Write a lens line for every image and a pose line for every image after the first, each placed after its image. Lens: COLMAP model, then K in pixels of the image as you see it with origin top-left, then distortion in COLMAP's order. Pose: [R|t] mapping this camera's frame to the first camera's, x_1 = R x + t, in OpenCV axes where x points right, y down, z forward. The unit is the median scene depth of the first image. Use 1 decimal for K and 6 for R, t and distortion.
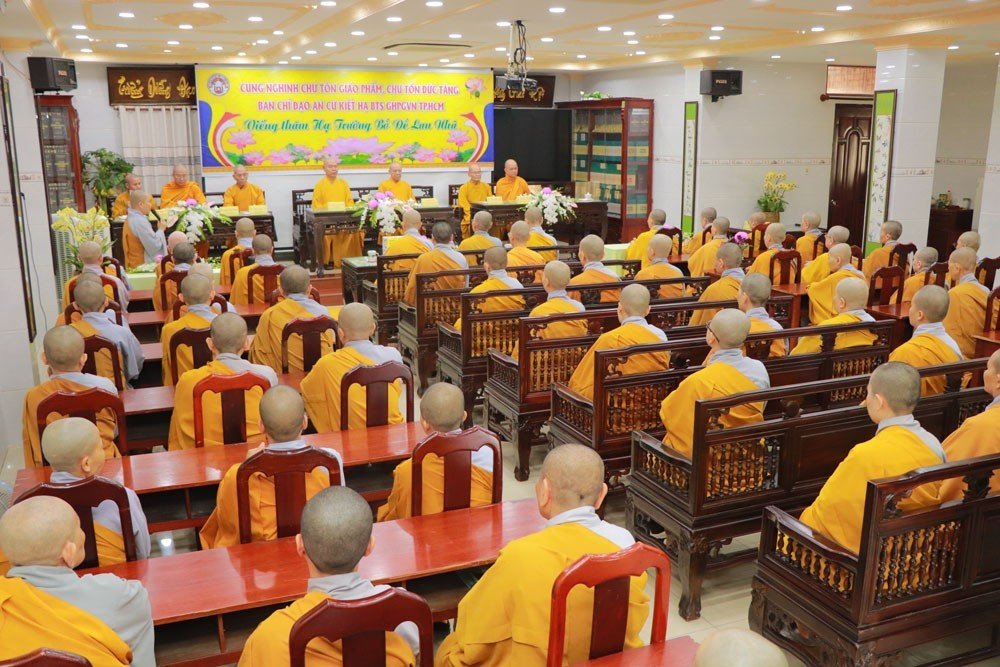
lens RADIAL K [[923.3, 0, 500.0], [0, 923.3, 333.5], [0, 0, 1]] dist [-0.129500, 0.196757]
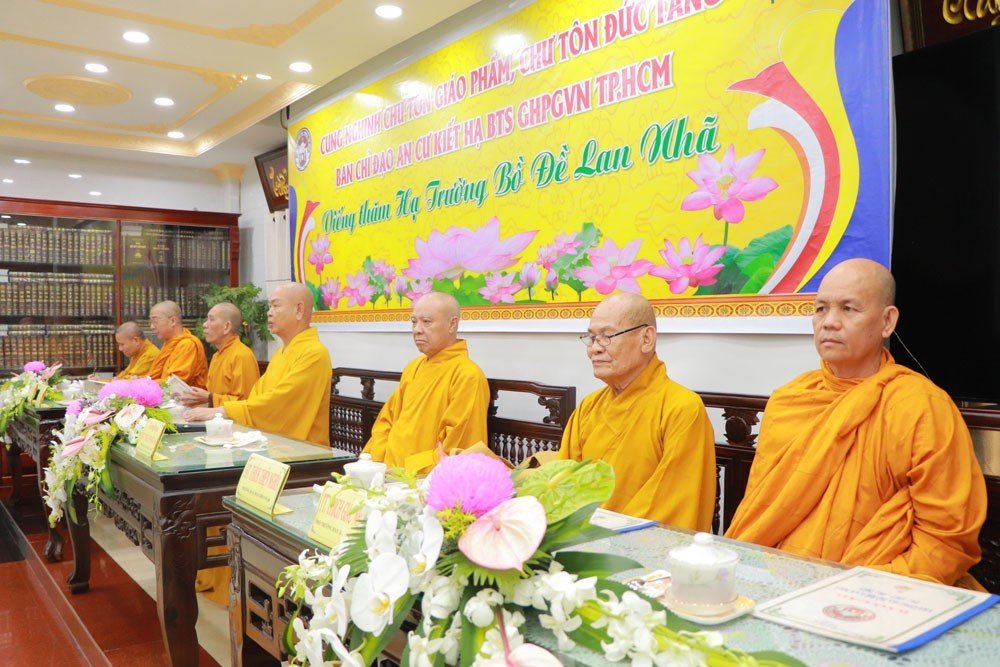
lens RADIAL K [[823.0, 0, 500.0], [0, 823.0, 333.5], [0, 0, 1]] dist [-0.176570, 0.153341]
pose [[0.266642, 0.003700, -0.963789, 0.138815], [-0.206677, 0.976949, -0.053428, -0.163738], [0.941375, 0.213439, 0.261260, 0.949858]]
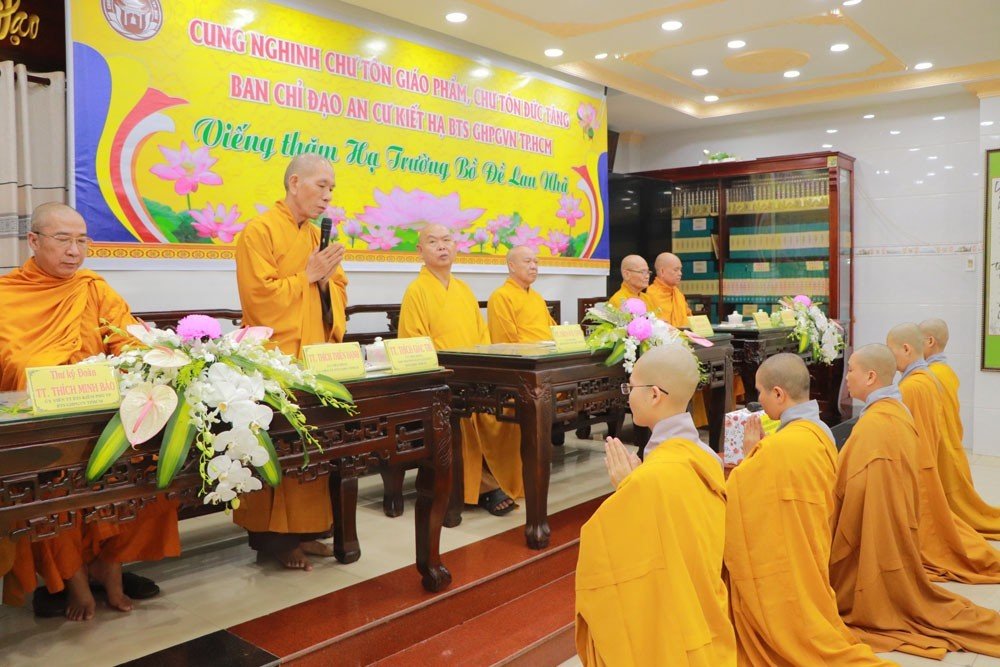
lens RADIAL K [[823.0, 0, 500.0], [0, 823.0, 333.5], [0, 0, 1]] dist [-0.176570, 0.153341]
pose [[0.889623, -0.034986, 0.455353, -0.307927], [0.111653, 0.983466, -0.142574, -0.087633], [-0.442837, 0.177679, 0.878821, 0.655885]]
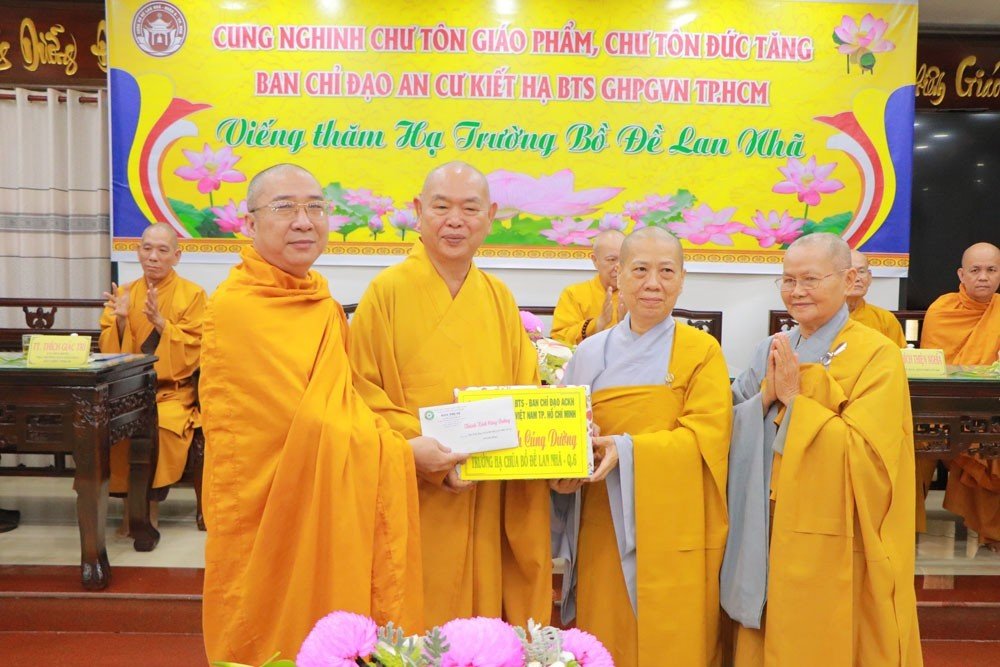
lens RADIAL K [[1008.4, 0, 500.0], [0, 1008.4, 333.5], [0, 0, 1]] dist [-0.134932, 0.289780]
pose [[0.927905, 0.040288, -0.370634, -0.010568], [-0.098542, 0.985292, -0.139604, -0.094186], [0.359559, 0.166062, 0.918227, 0.644099]]
